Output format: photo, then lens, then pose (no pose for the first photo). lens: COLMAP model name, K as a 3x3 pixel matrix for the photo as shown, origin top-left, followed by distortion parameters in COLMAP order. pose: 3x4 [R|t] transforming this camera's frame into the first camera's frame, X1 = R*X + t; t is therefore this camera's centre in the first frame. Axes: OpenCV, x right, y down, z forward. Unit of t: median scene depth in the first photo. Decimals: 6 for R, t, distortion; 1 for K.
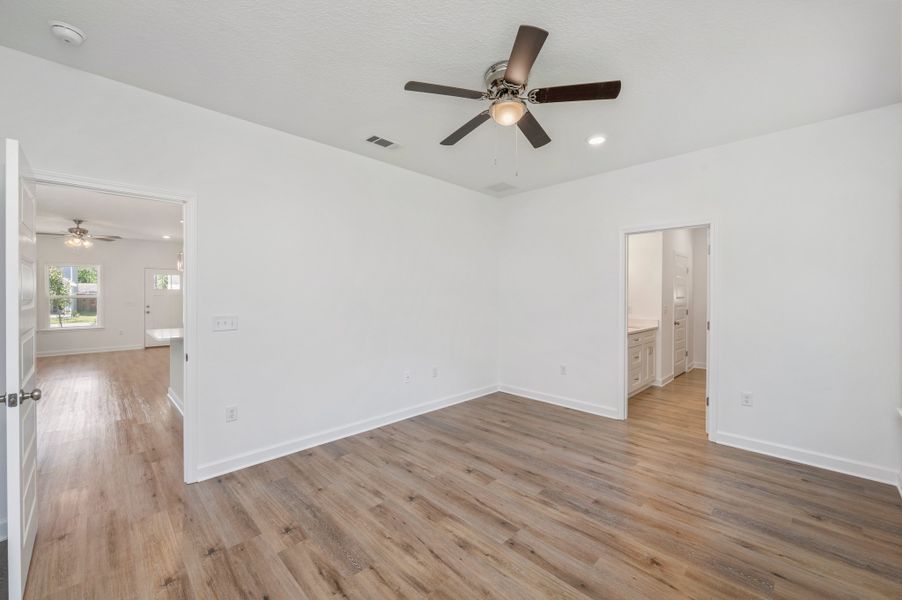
lens RADIAL K [[363.3, 0, 452.2], [0, 363.3, 300.0], [0, 0, 1]] dist [-0.002323, -0.000298]
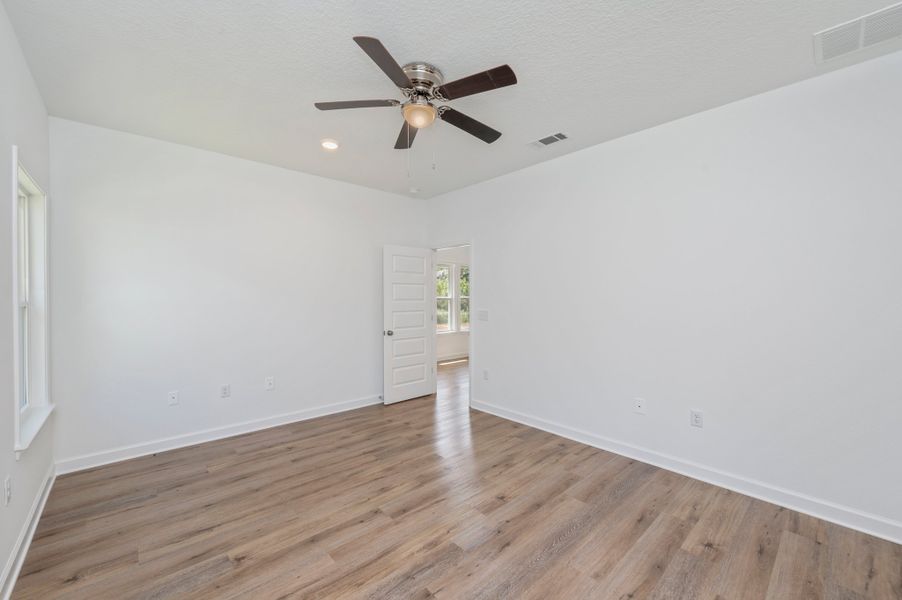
lens RADIAL K [[363.3, 0, 452.2], [0, 363.3, 297.9], [0, 0, 1]] dist [-0.002323, -0.000298]
pose [[-0.048580, 0.003943, -0.998812, 0.885410], [-0.013562, 0.999897, 0.004607, -0.018103], [0.998727, 0.013770, -0.048521, 0.868218]]
